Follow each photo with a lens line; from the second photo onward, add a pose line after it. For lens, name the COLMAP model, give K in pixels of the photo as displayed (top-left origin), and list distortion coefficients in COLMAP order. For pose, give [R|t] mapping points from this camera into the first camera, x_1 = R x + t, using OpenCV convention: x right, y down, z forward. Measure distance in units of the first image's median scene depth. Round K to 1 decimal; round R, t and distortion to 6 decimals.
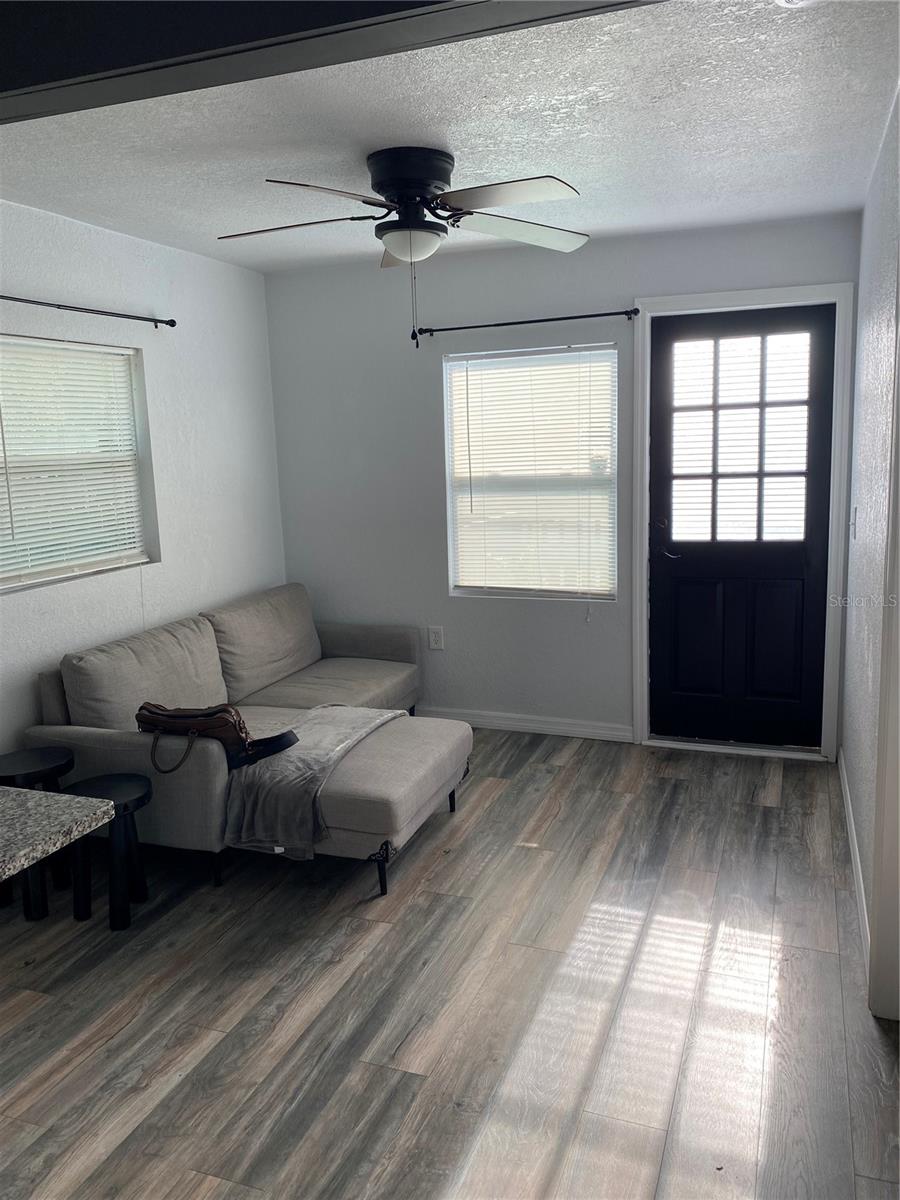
lens RADIAL K [[920.2, 0, 449.0], [0, 920.2, 599.1], [0, 0, 1]] dist [0.025069, 0.004883]
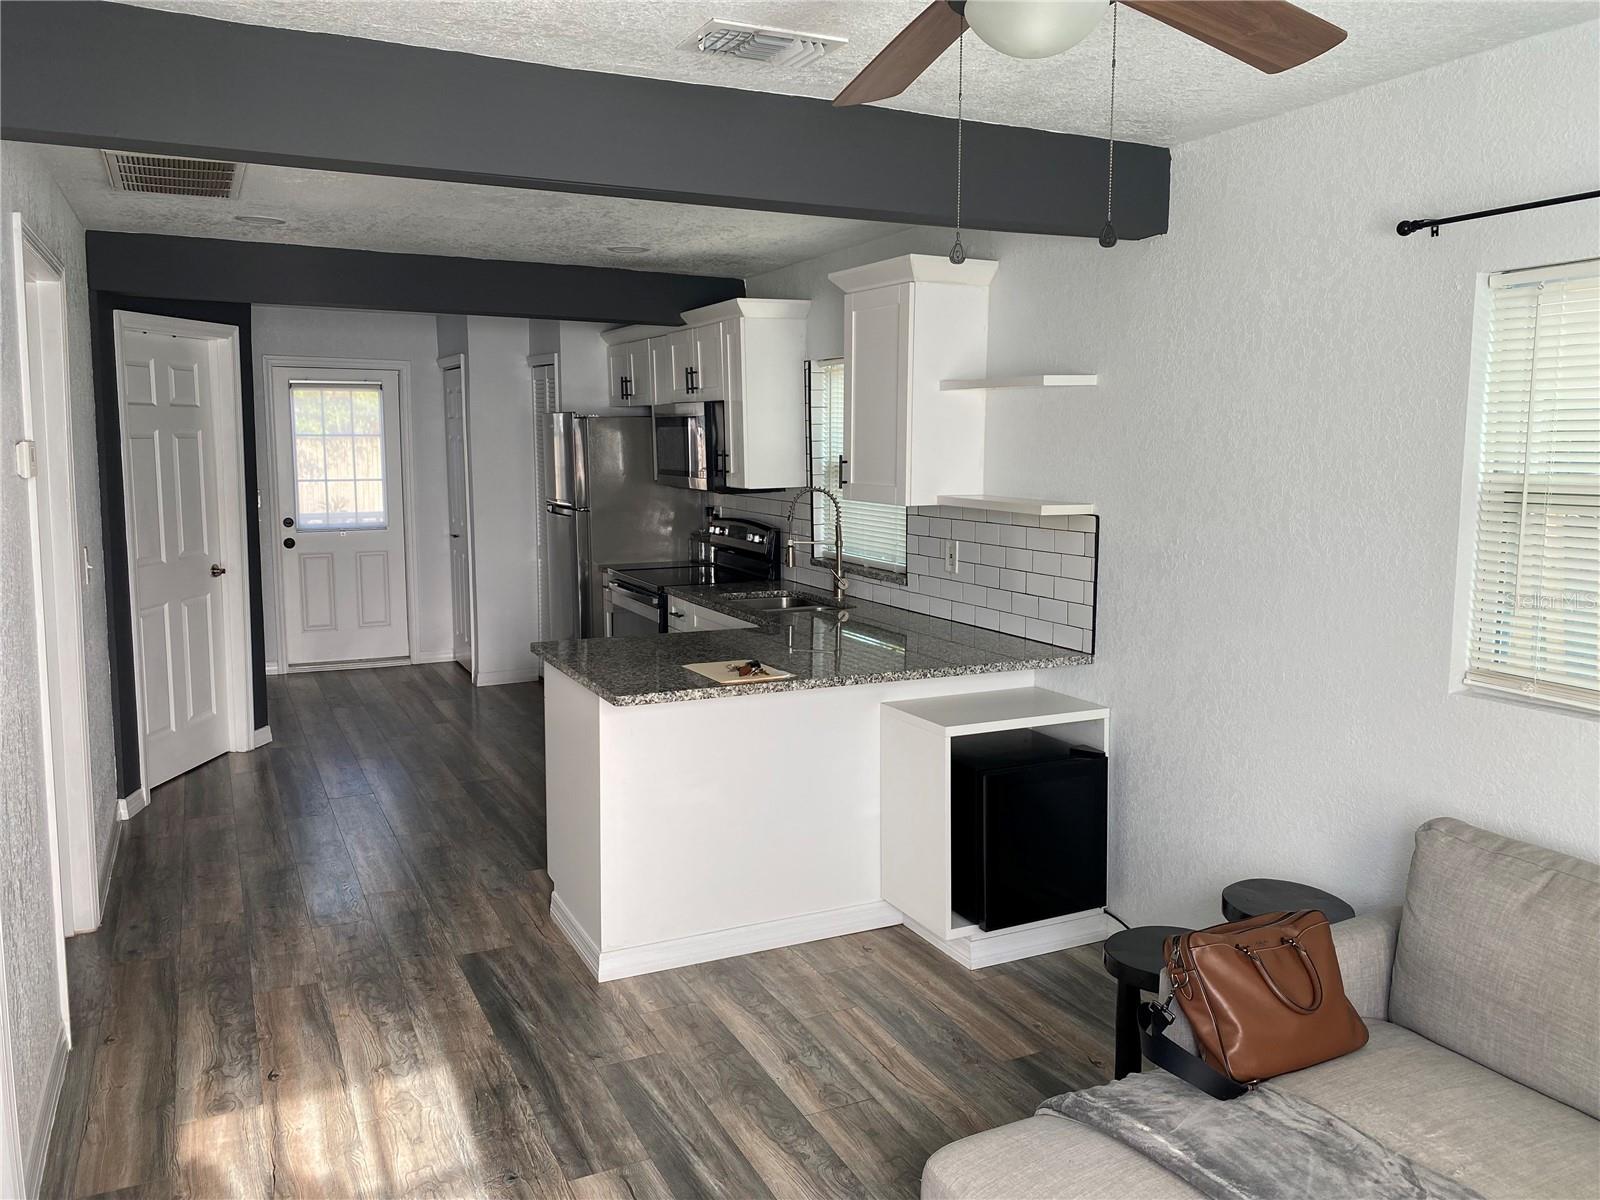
lens RADIAL K [[1227.0, 0, 815.4], [0, 1227.0, 597.0], [0, 0, 1]] dist [0.025069, 0.004883]
pose [[-0.673680, 0.128204, -0.727818, 0.602850], [-0.107847, 0.957240, 0.268442, -0.361330], [0.731112, 0.259337, -0.631047, 1.761746]]
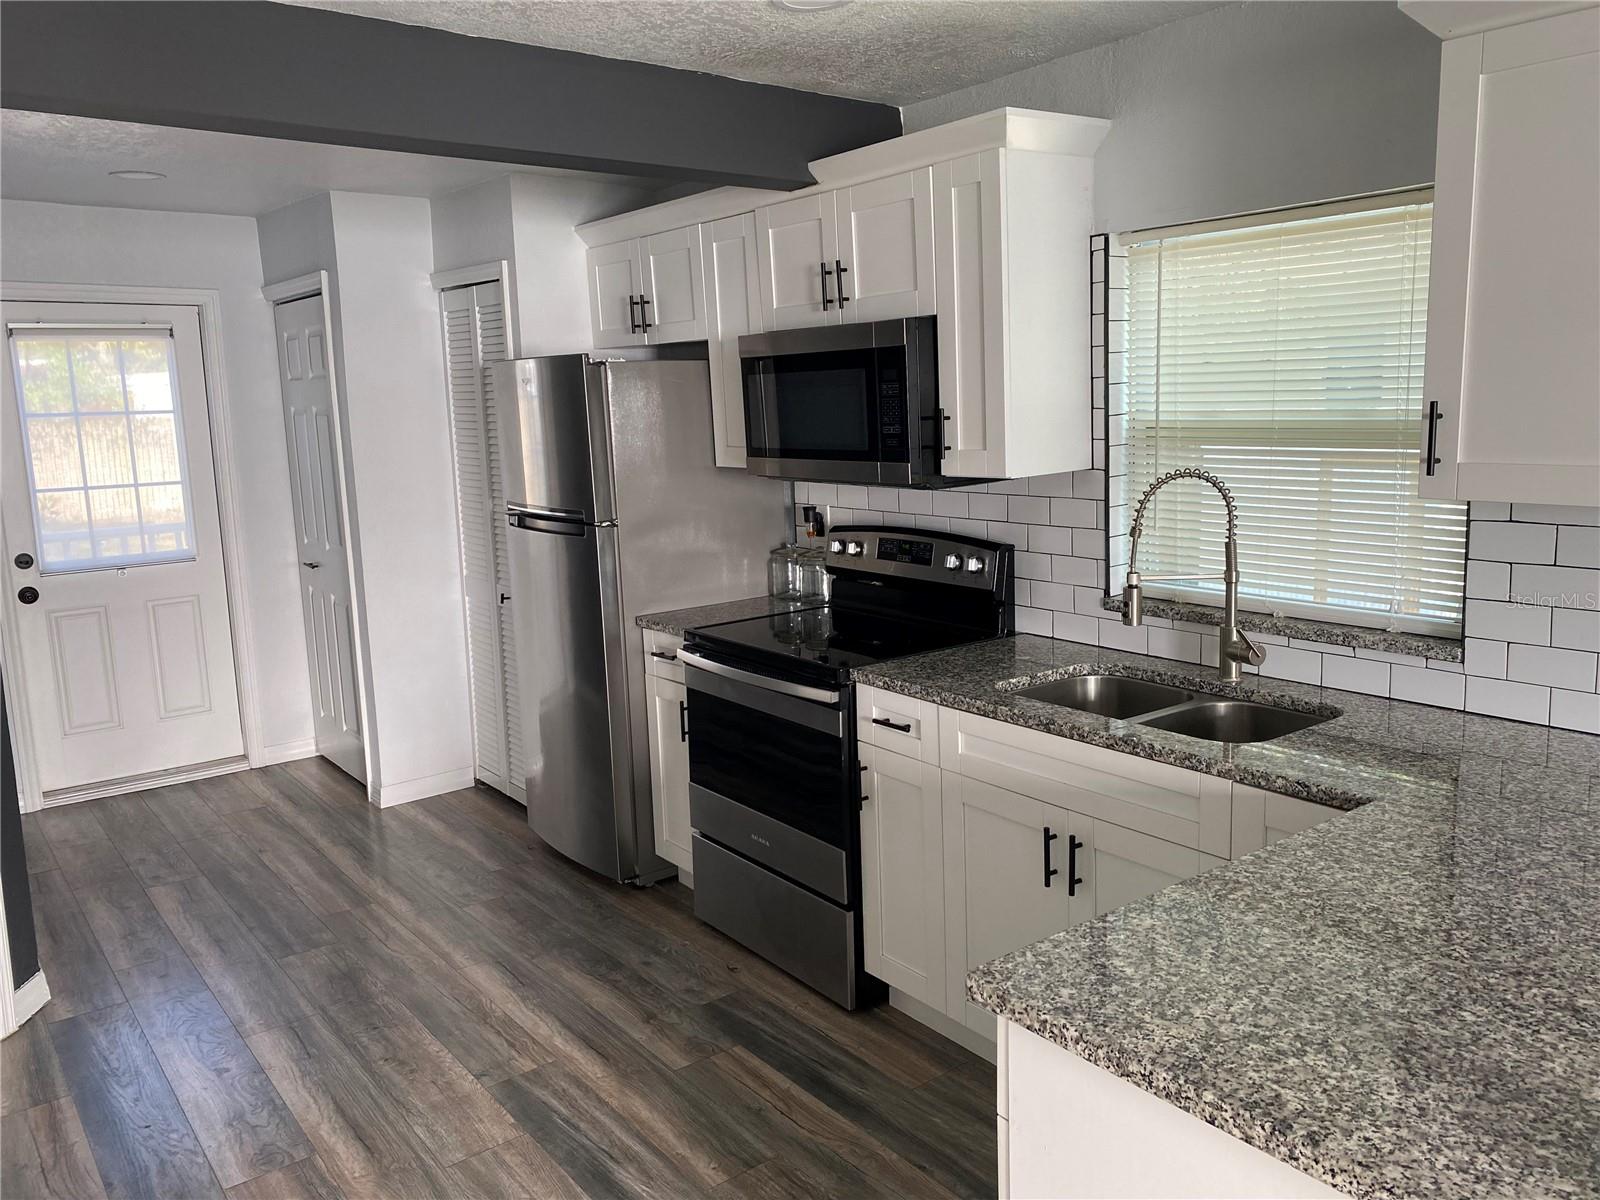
lens RADIAL K [[1227.0, 0, 790.3], [0, 1227.0, 591.2], [0, 0, 1]] dist [0.025069, 0.004883]
pose [[-0.522735, 0.186370, -0.831874, 0.532046], [-0.096146, 0.956696, 0.274751, -0.326011], [0.847056, 0.223604, -0.482180, 1.581835]]
